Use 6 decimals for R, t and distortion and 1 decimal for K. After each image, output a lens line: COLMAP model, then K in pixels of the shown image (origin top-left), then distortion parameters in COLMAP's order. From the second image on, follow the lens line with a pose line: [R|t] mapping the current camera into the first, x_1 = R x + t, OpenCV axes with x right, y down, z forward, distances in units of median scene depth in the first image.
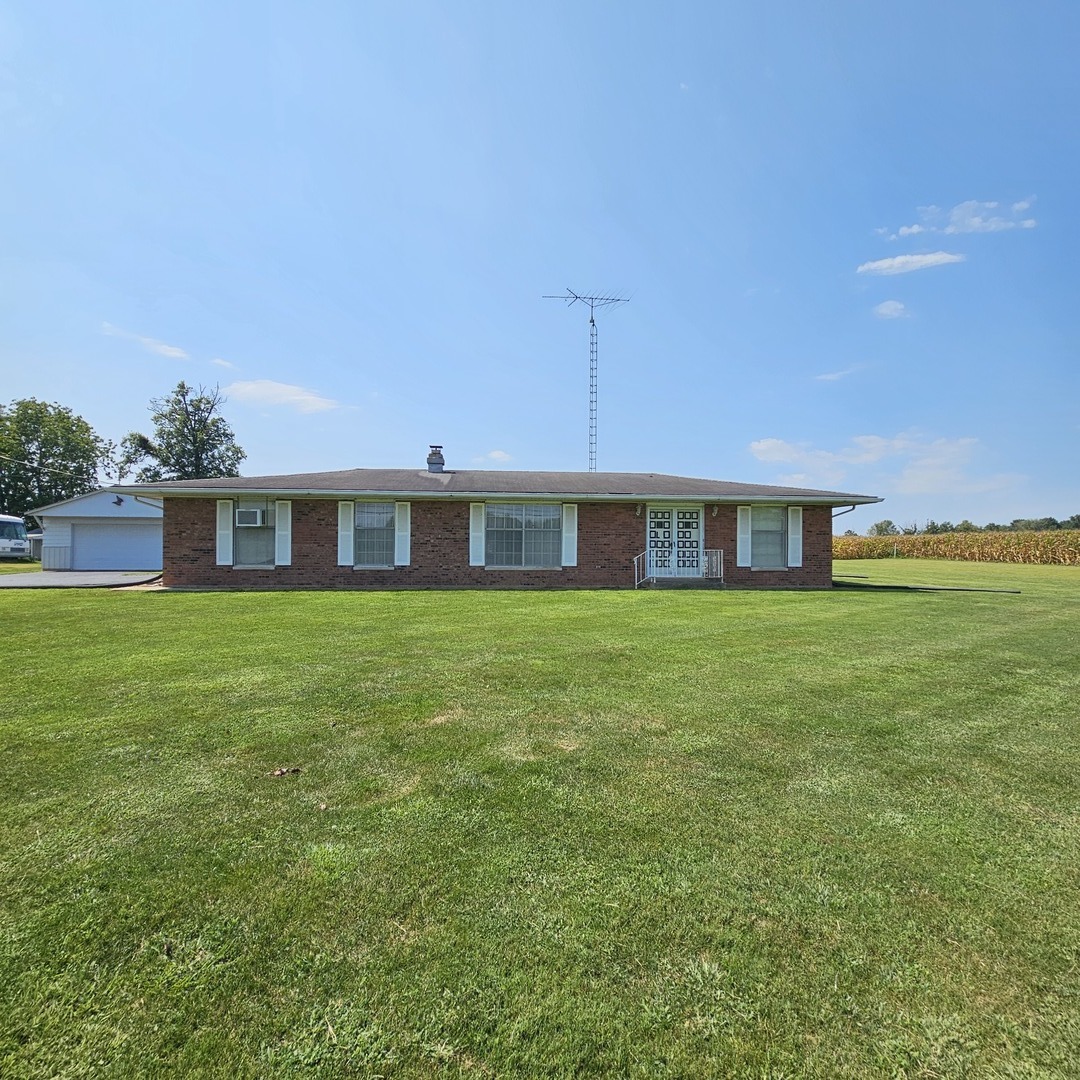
lens RADIAL K [[588.7, 0, 536.7], [0, 588.7, 545.2], [0, 0, 1]] dist [-0.001394, -0.000043]
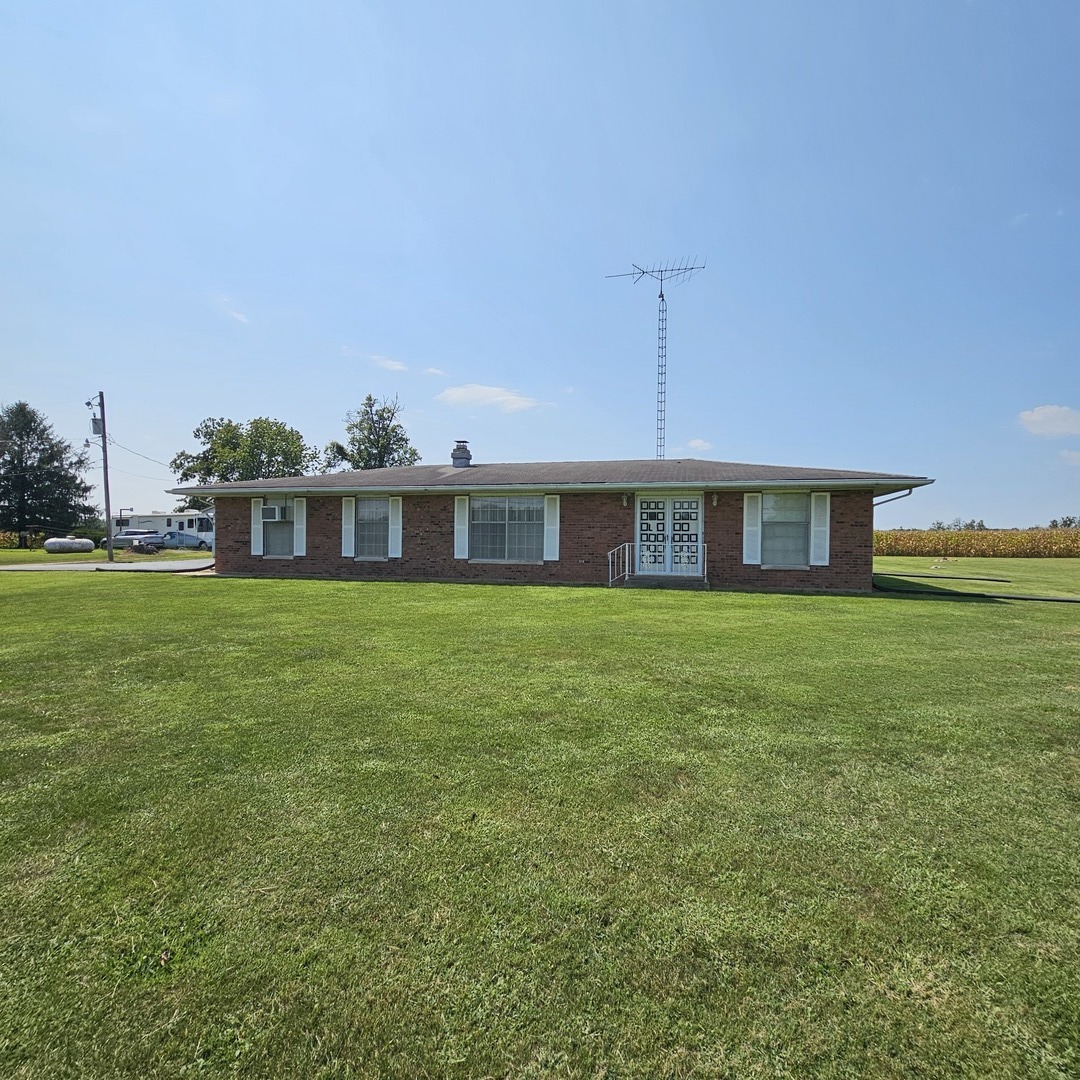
lens RADIAL K [[588.7, 0, 536.7], [0, 588.7, 545.2], [0, 0, 1]] dist [-0.001394, -0.000043]
pose [[0.943358, 0.006352, -0.331717, 0.326237], [-0.002246, 0.999916, 0.012761, -0.001220], [0.331770, -0.011293, 0.943293, 0.087749]]
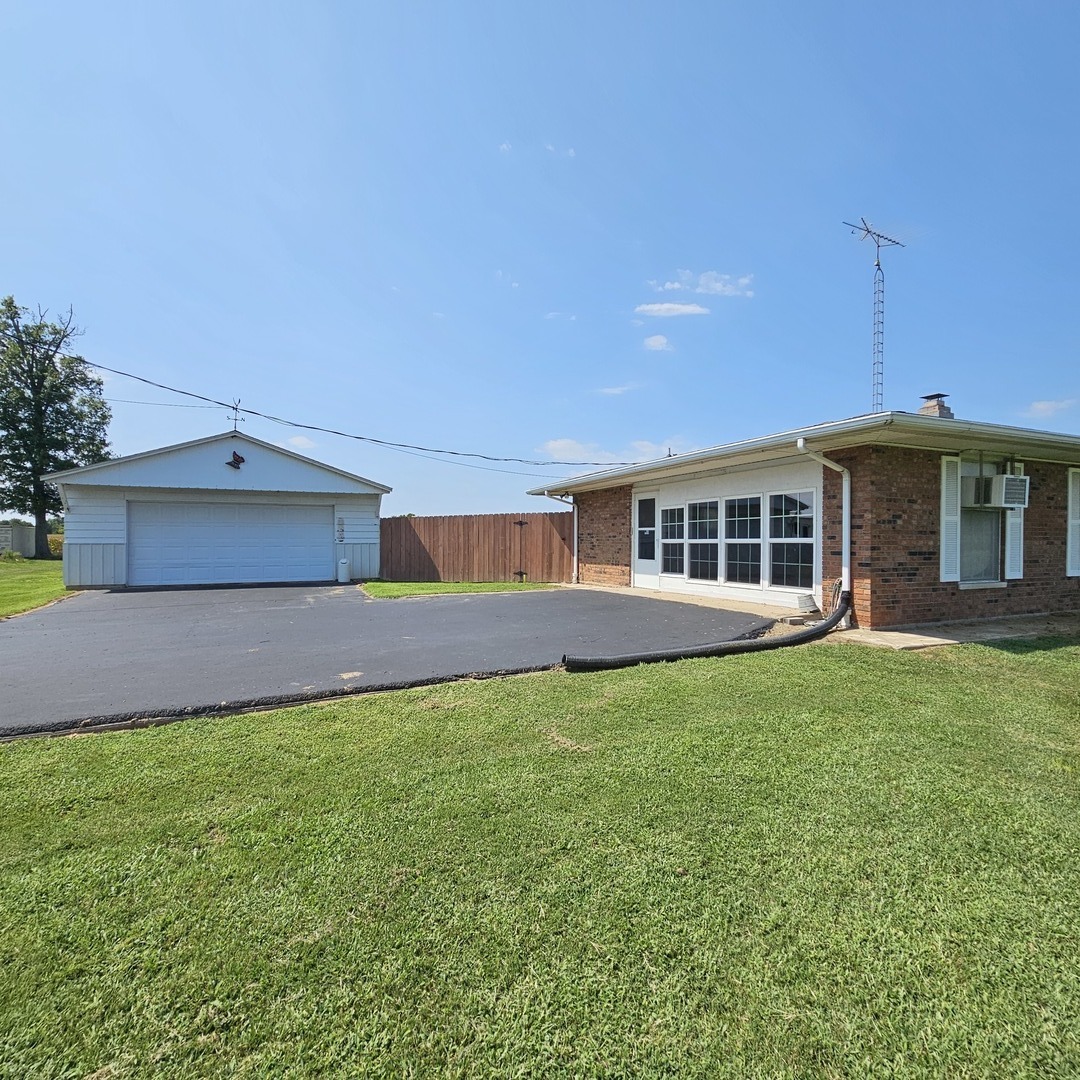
lens RADIAL K [[527.1, 0, 505.5], [0, 527.1, 491.9], [0, 0, 1]] dist [-0.000722, 0.048613]
pose [[0.930696, 0.020533, 0.365217, -0.957774], [0.005398, 0.997544, -0.069841, -0.012731], [-0.365754, 0.066972, 0.928299, 0.622981]]
